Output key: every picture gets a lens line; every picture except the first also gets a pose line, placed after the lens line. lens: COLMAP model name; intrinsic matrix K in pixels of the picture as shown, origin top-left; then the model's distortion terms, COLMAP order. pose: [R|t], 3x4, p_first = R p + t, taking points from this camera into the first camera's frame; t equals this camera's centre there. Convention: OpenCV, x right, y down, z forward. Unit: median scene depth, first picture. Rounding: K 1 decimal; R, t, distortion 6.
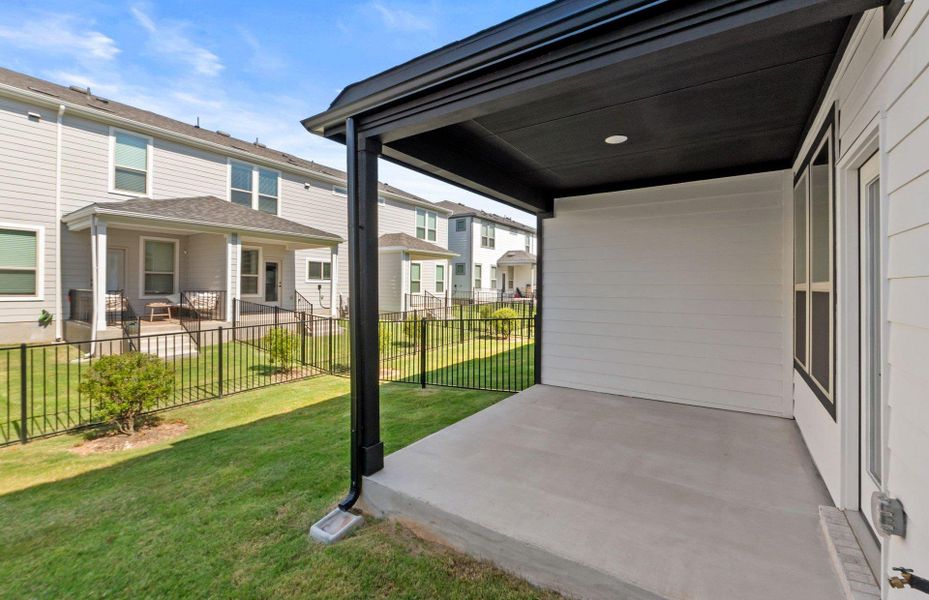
lens RADIAL K [[401.3, 0, 464.8], [0, 401.3, 286.3], [0, 0, 1]] dist [-0.009588, 0.000194]
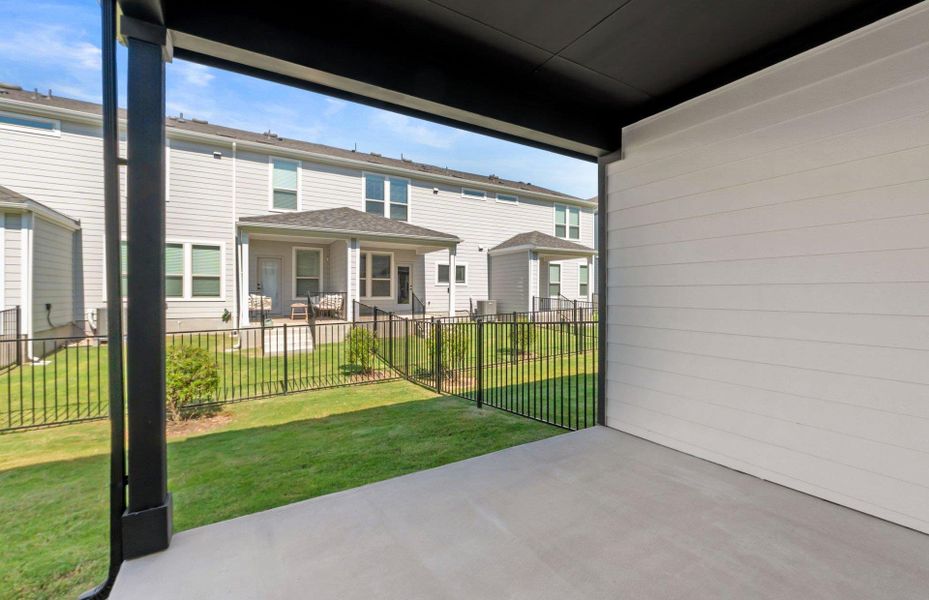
lens RADIAL K [[392.7, 0, 462.8], [0, 392.7, 294.7], [0, 0, 1]] dist [-0.005896, -0.000544]
pose [[0.904905, -0.005677, -0.425575, 0.128695], [0.007174, 0.999972, 0.001916, 0.016861], [0.425553, -0.004787, 0.904921, 0.177157]]
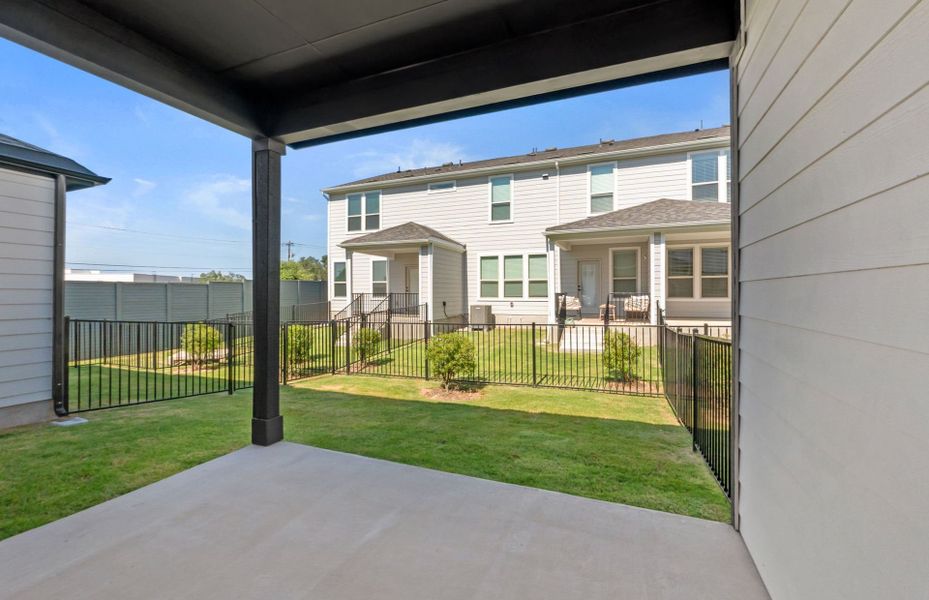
lens RADIAL K [[392.7, 0, 462.8], [0, 392.7, 294.7], [0, 0, 1]] dist [-0.005896, -0.000544]
pose [[0.195448, -0.008475, -0.980678, 0.248161], [0.006571, 0.999952, -0.007332, 0.018509], [0.980692, -0.005011, 0.195494, 0.357424]]
